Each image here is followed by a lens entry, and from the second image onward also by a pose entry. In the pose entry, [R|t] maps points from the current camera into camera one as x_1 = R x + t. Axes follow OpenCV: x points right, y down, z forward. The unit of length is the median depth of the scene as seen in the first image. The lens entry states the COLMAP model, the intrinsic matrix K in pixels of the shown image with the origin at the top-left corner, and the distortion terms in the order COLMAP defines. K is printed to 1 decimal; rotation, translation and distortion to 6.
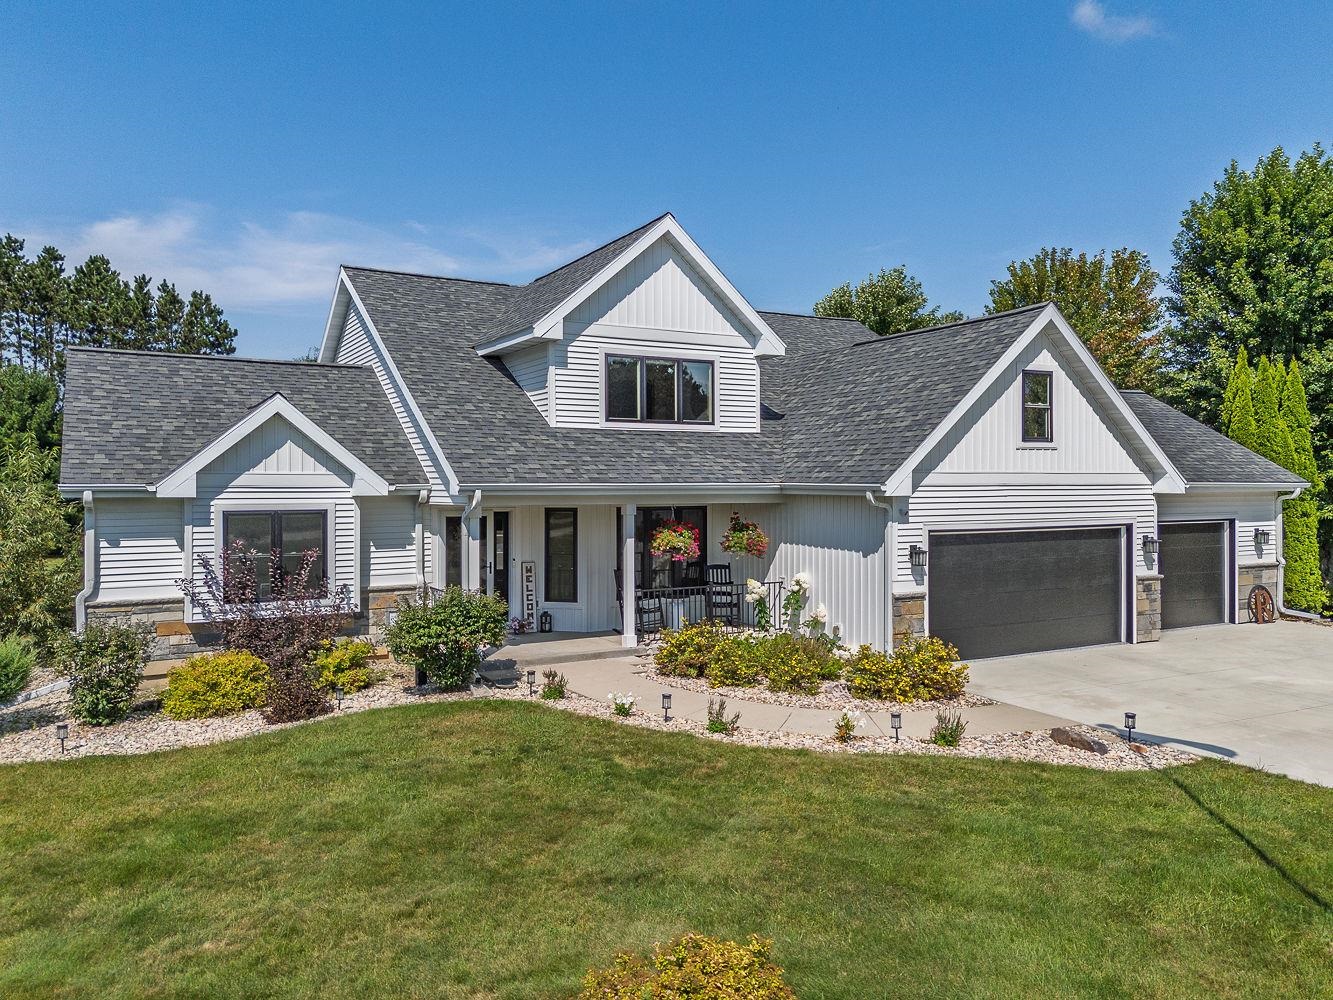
lens RADIAL K [[983.7, 0, 666.5], [0, 983.7, 500.0], [0, 0, 1]] dist [0.073660, -0.054806]
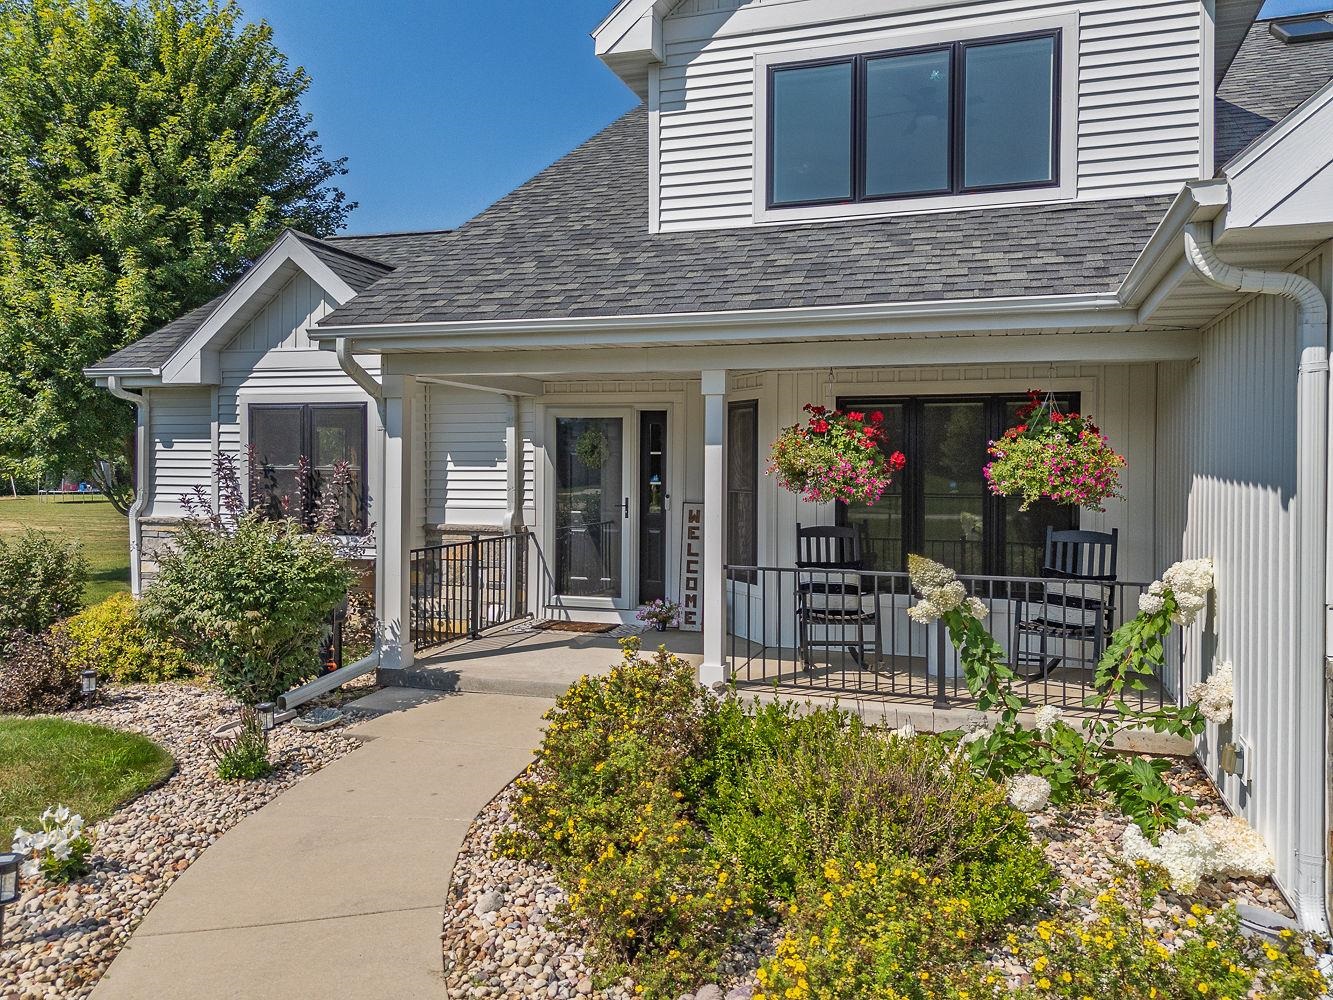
lens RADIAL K [[968.9, 0, 691.7], [0, 968.9, 473.3], [0, 0, 1]] dist [0.061910, -0.000323]
pose [[0.686300, 0.013711, -0.727189, 0.261301], [-0.017790, 0.999840, 0.002061, 0.048040], [0.727101, 0.011522, 0.686434, 0.654542]]
